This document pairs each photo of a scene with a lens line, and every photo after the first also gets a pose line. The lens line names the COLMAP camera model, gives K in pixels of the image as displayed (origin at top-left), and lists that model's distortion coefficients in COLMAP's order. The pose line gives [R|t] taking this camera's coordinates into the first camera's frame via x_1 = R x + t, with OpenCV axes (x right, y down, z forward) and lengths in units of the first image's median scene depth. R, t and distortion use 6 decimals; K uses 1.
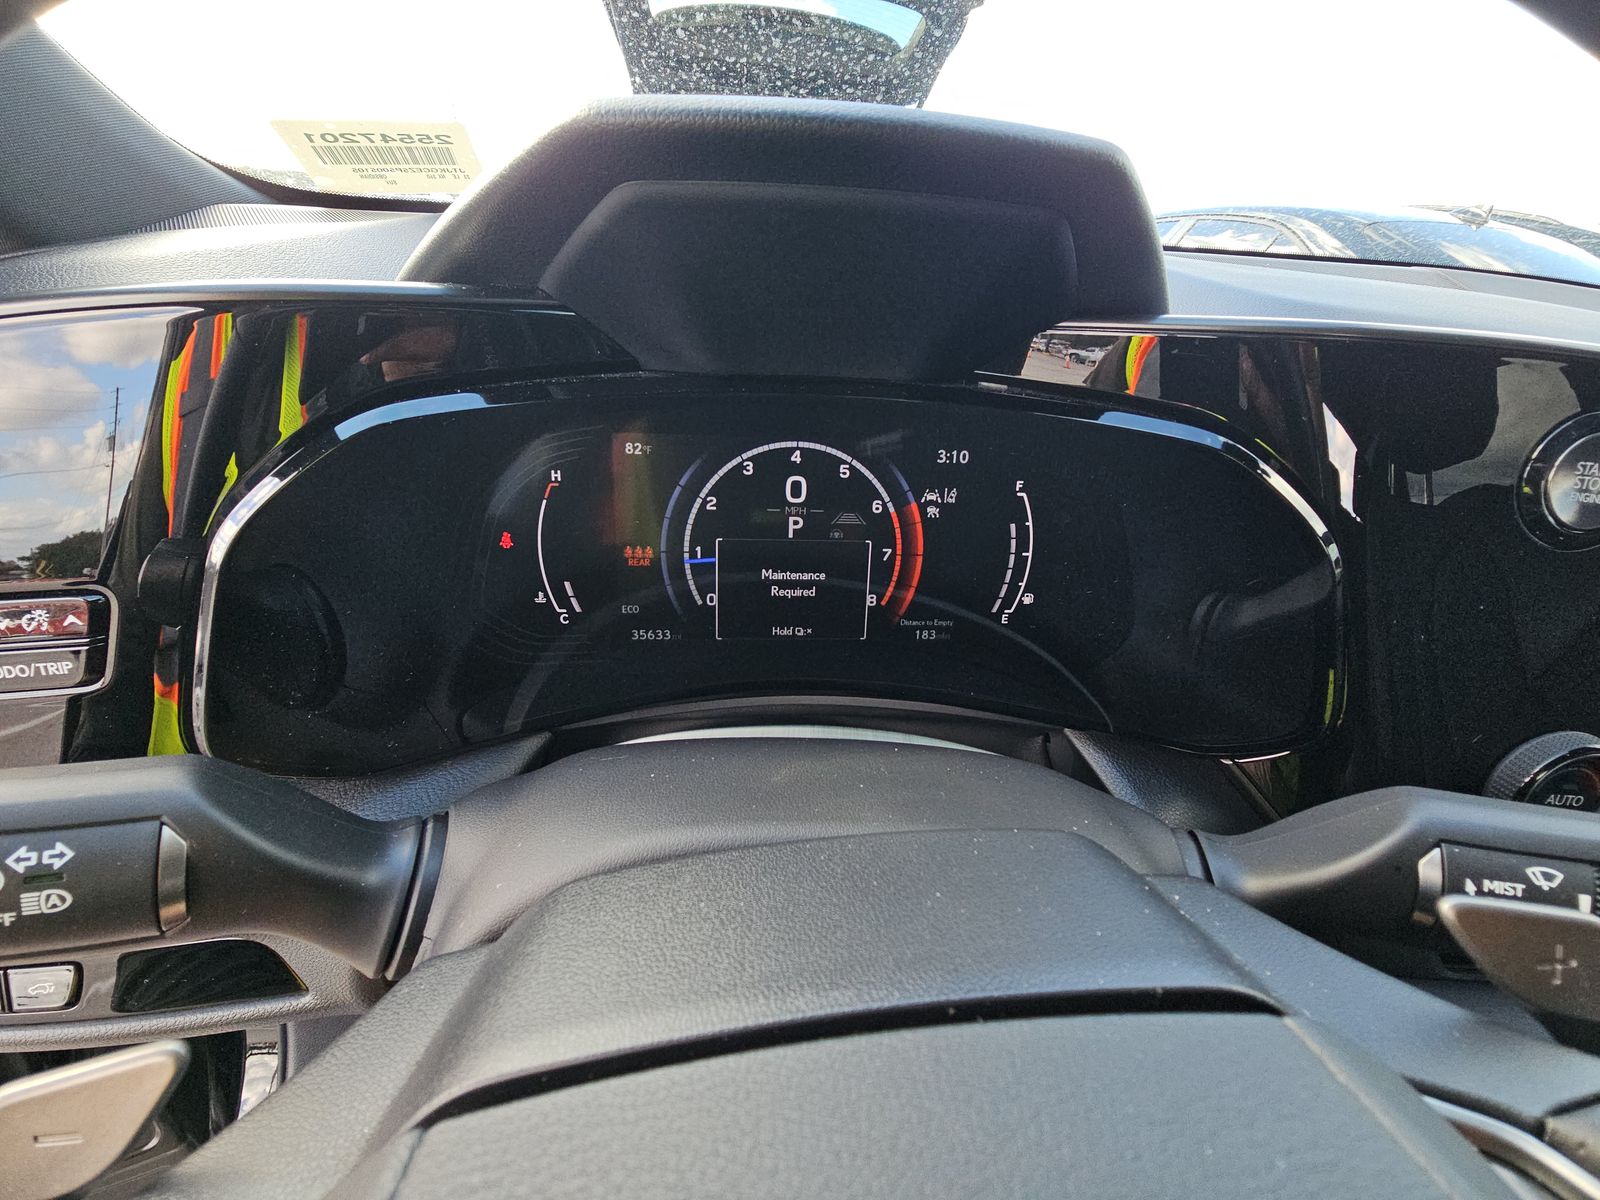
lens RADIAL K [[639.6, 0, 803.1], [0, 639.6, 594.9], [0, 0, 1]] dist [0.008671, -0.010739]
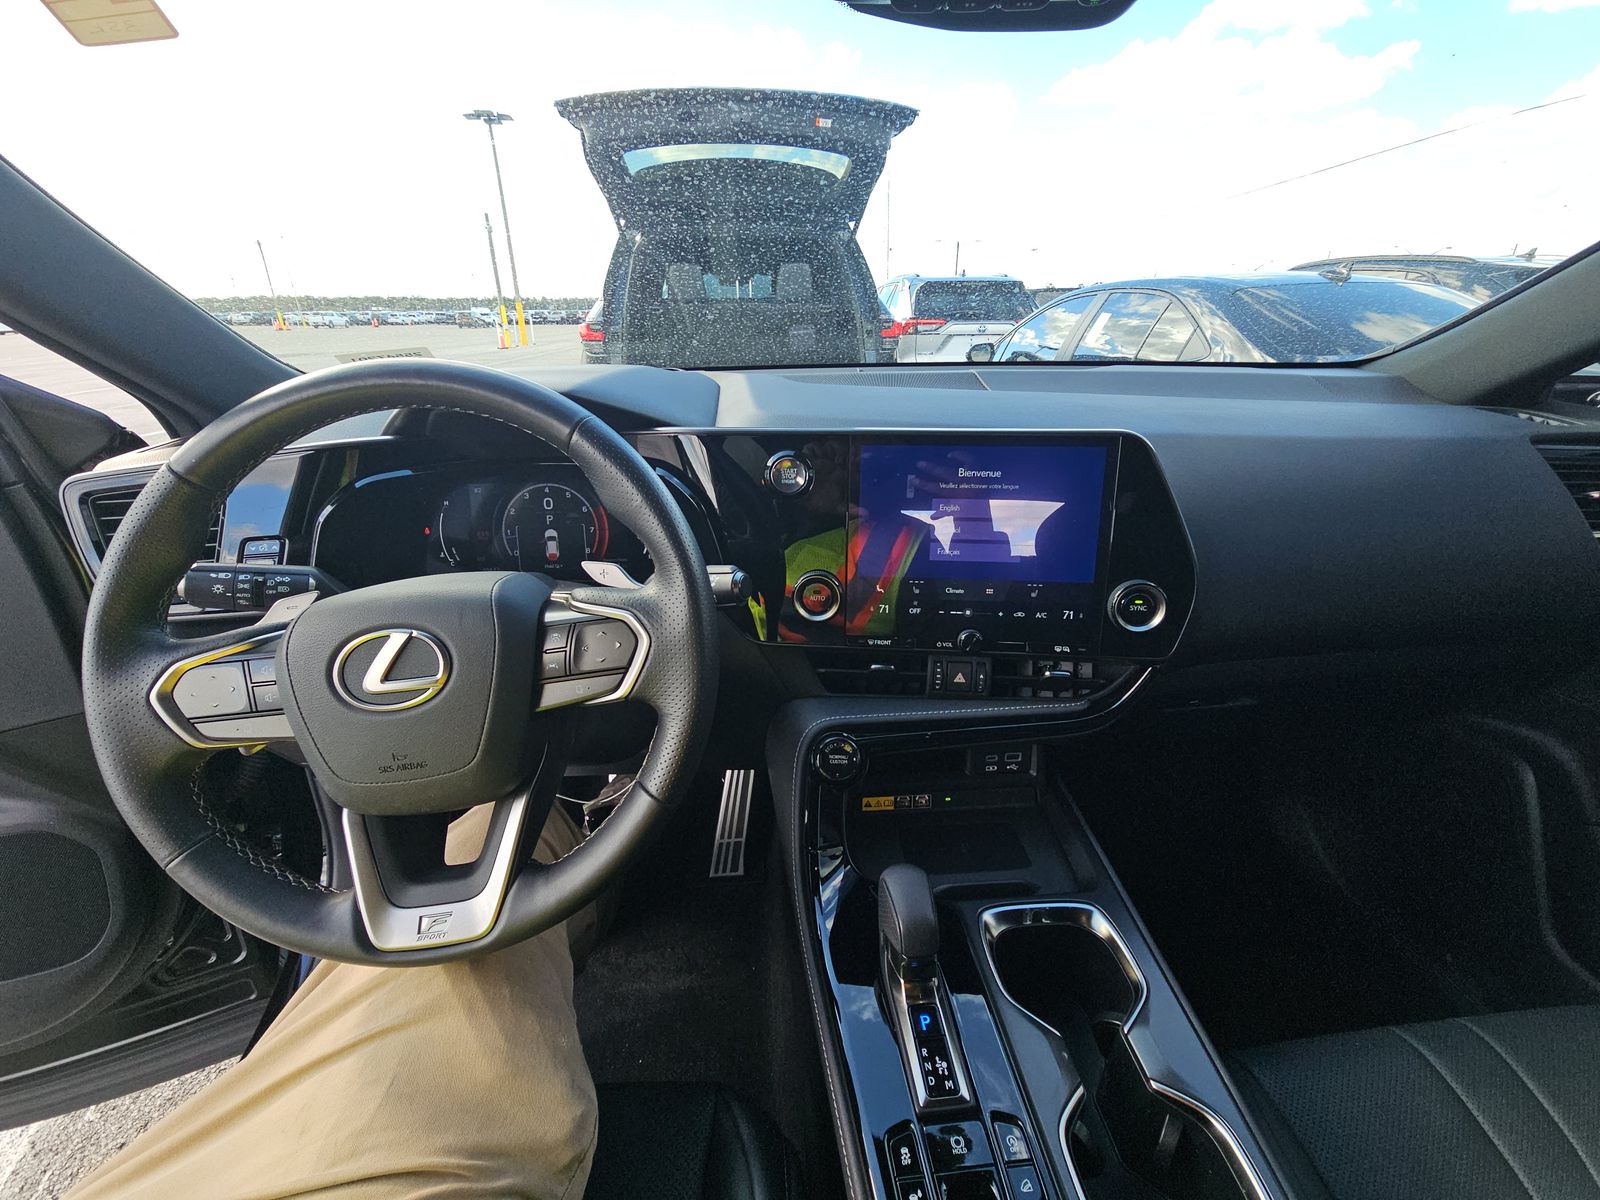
lens RADIAL K [[639.6, 0, 803.1], [0, 639.6, 594.9], [0, 0, 1]] dist [0.008671, -0.010739]
pose [[0.997464, -0.055762, -0.044220, 1.000272], [0.050875, 0.993187, -0.104837, 0.460131], [0.049765, 0.102322, 0.993506, -1.251376]]
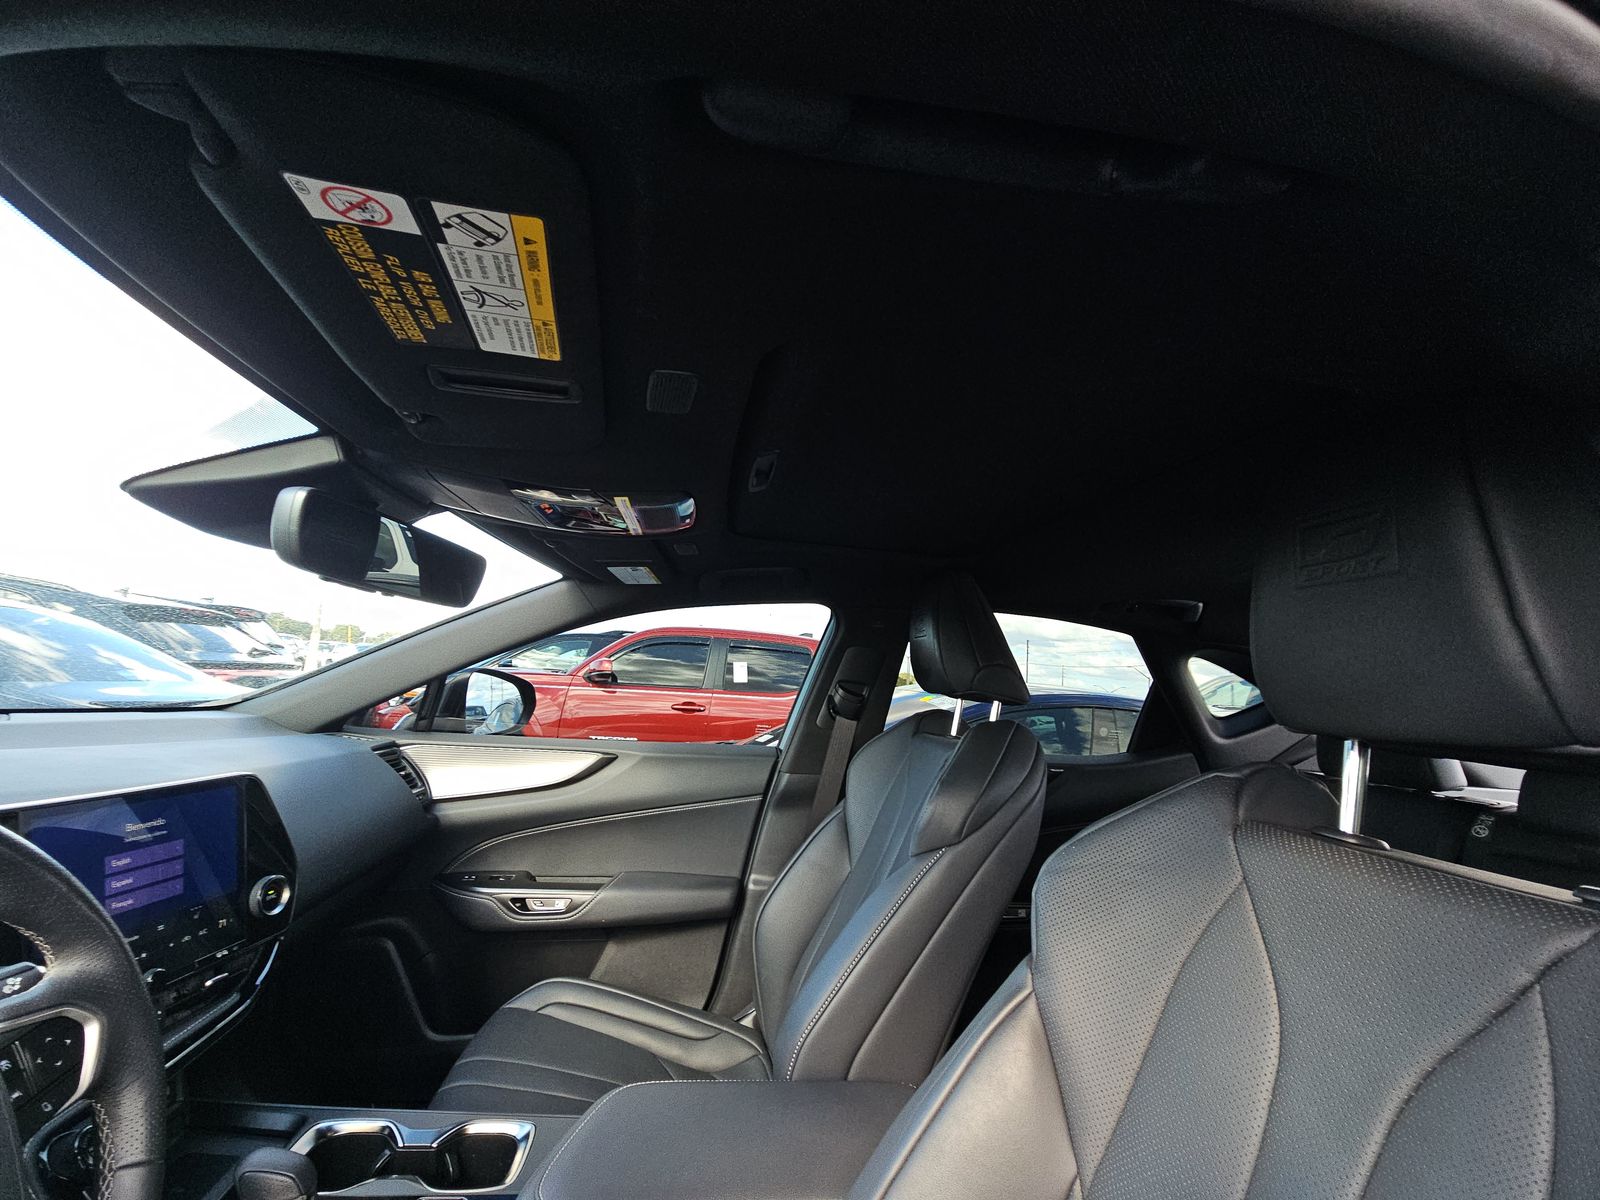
lens RADIAL K [[639.6, 0, 803.1], [0, 639.6, 594.9], [0, 0, 1]] dist [0.008671, -0.010739]
pose [[-0.052215, 0.073560, 0.995923, -0.973753], [0.425189, 0.904011, -0.044480, 0.269354], [-0.903597, 0.421133, -0.078480, -1.616927]]
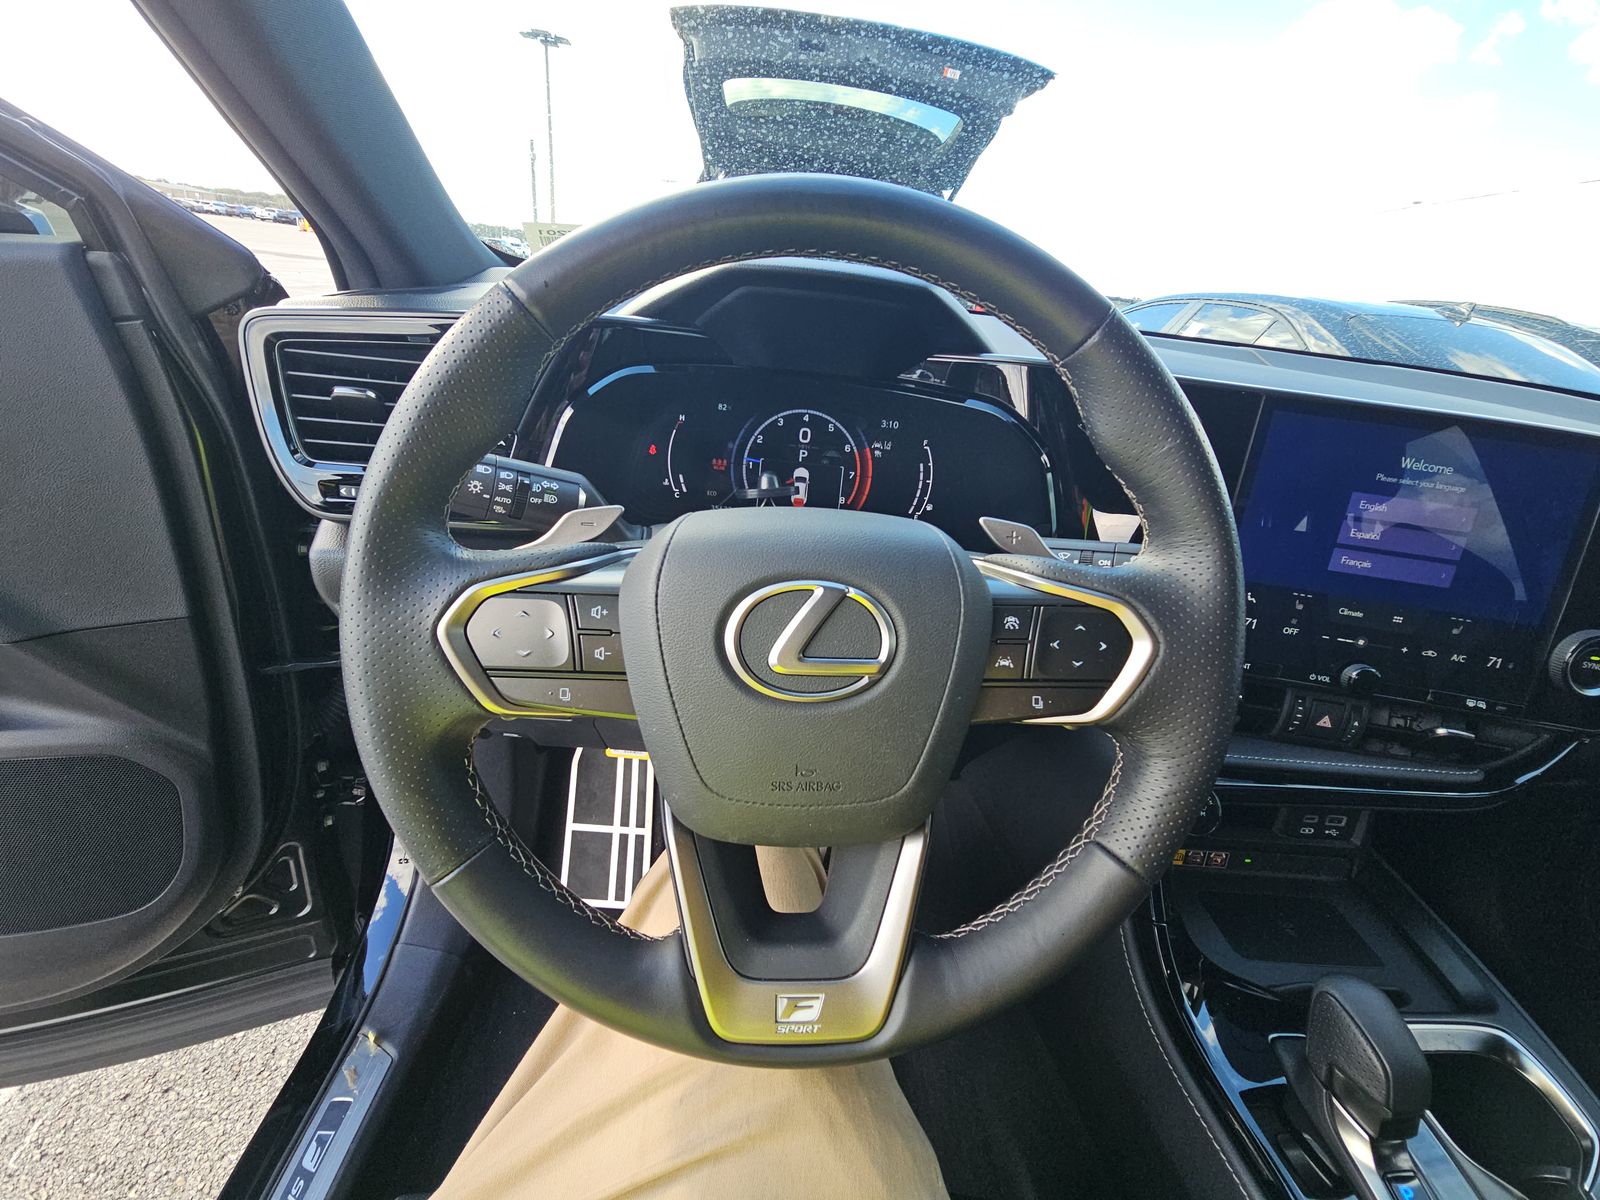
lens RADIAL K [[646.4, 0, 801.8], [0, 646.4, 595.0], [0, 0, 1]] dist [0.002194, -0.007217]
pose [[0.996432, 0.075151, -0.038423, 0.087468], [-0.077777, 0.994356, -0.072159, 0.436449], [0.032783, 0.074890, 0.996653, -0.856632]]
